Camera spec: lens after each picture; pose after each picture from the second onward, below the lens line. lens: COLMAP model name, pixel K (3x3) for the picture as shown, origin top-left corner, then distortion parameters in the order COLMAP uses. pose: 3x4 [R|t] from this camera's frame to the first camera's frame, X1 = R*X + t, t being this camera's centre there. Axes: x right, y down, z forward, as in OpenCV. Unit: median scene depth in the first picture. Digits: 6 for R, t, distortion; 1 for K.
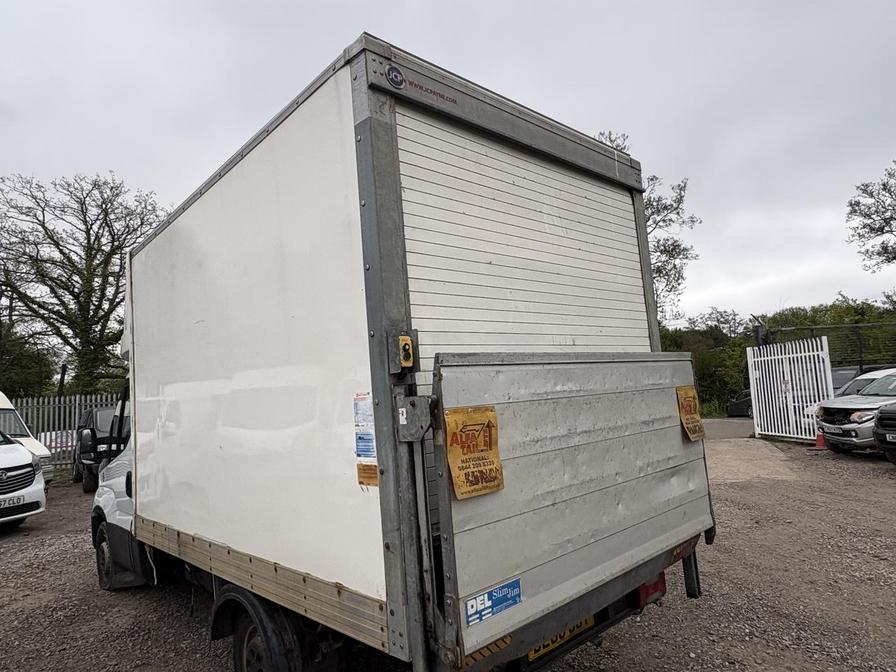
lens RADIAL K [[558.9, 0, 450.3], [0, 558.9, 337.7], [0, 0, 1]] dist [-0.000968, 0.003311]
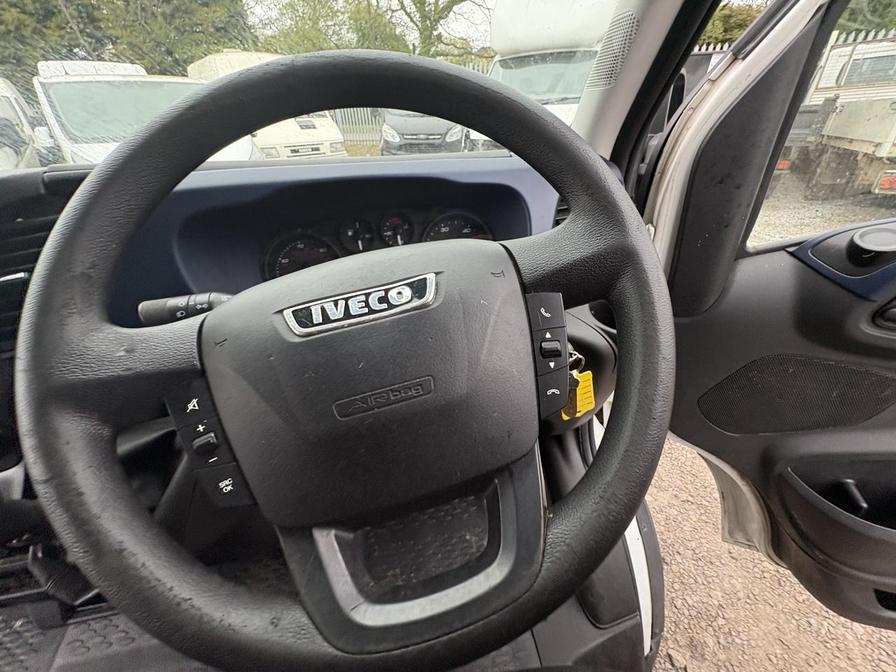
lens RADIAL K [[356.0, 0, 449.7], [0, 356.0, 337.4], [0, 0, 1]] dist [-0.000899, 0.000224]
pose [[0.834390, 0.328547, -0.442550, -0.733617], [0.051314, 0.753130, 0.655867, 0.315259], [0.548781, -0.569958, 0.611545, 2.348654]]
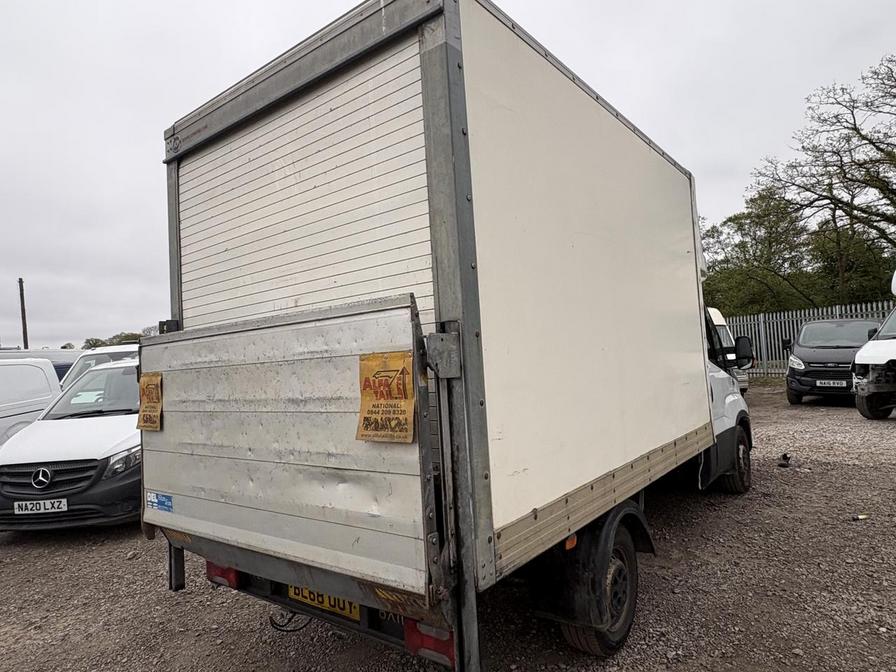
lens RADIAL K [[558.9, 0, 447.2], [0, 558.9, 332.7], [0, 0, 1]] dist [-0.000968, 0.003311]
pose [[0.166521, 0.010639, -0.985980, 1.249382], [0.153548, 0.987464, 0.036588, 0.064480], [0.974009, -0.157488, 0.162800, 1.171359]]
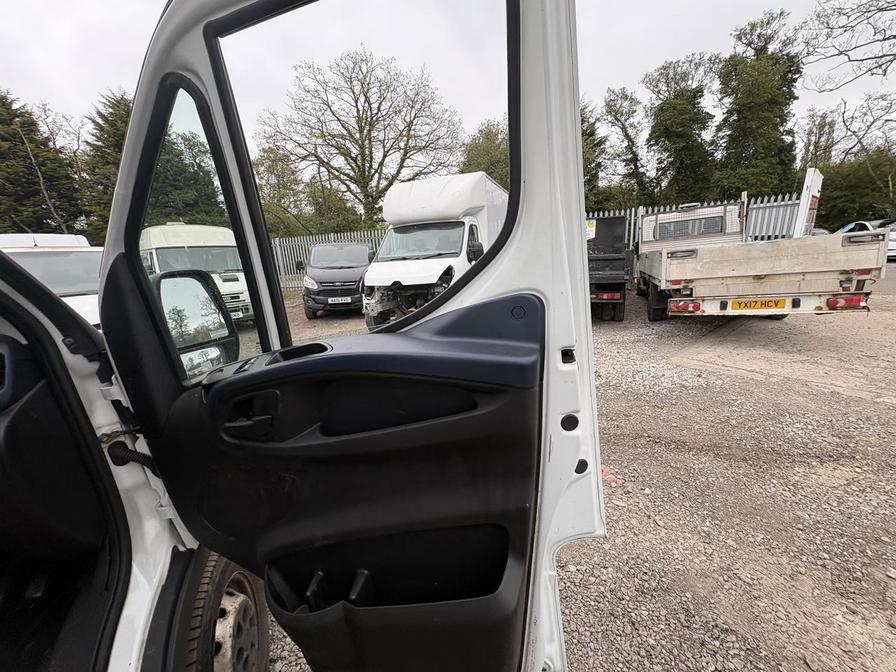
lens RADIAL K [[356.0, 0, 447.9], [0, 356.0, 339.1], [0, 0, 1]] dist [-0.000899, 0.000224]
pose [[0.894469, 0.115630, -0.431920, -0.335655], [0.058135, 0.927708, 0.368751, 0.287867], [0.443334, -0.354946, 0.823084, 2.476631]]
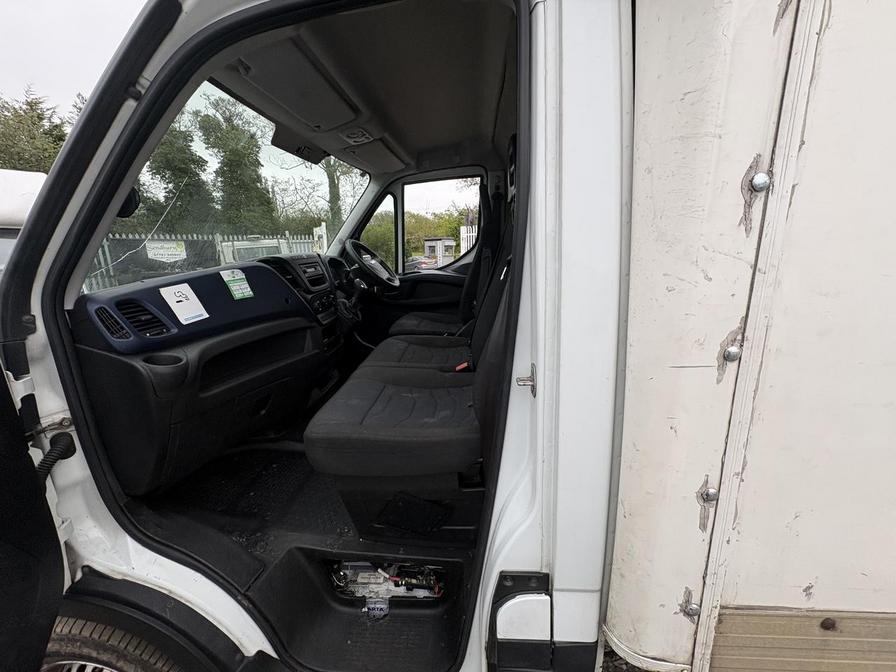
lens RADIAL K [[356.0, 0, 449.3], [0, 356.0, 337.6], [0, 0, 1]] dist [-0.000899, 0.000224]
pose [[0.731369, -0.123598, 0.670688, -1.226754], [-0.084618, 0.959394, 0.269076, 0.296009], [-0.676712, -0.253546, 0.691213, 1.679448]]
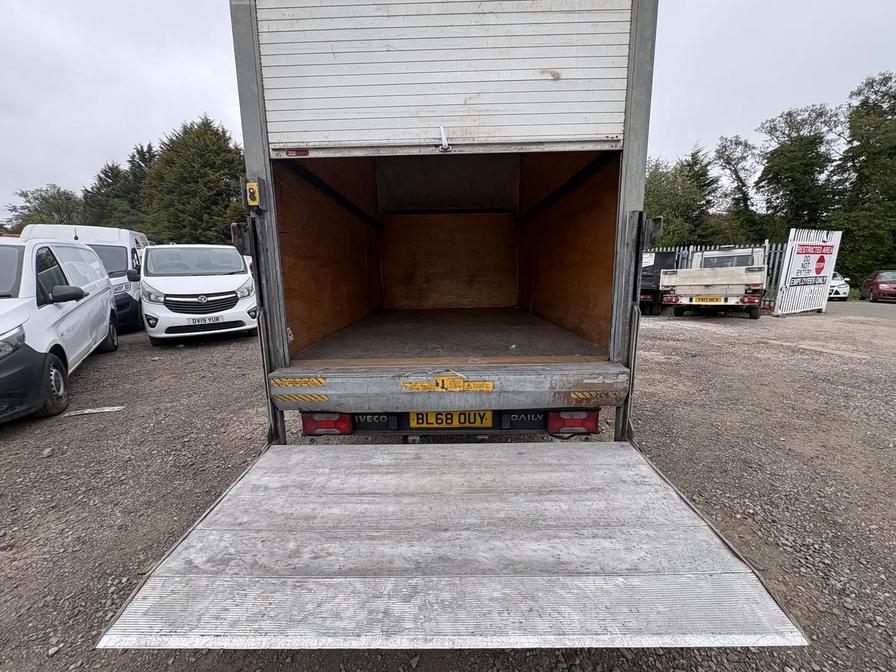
lens RADIAL K [[356.0, 0, 448.0], [0, 356.0, 336.0], [0, 0, 1]] dist [-0.000899, 0.000224]
pose [[0.726267, 0.182201, -0.662826, 0.743895], [0.031945, 0.954246, 0.297311, 0.090310], [0.686670, -0.237102, 0.687217, 0.483846]]
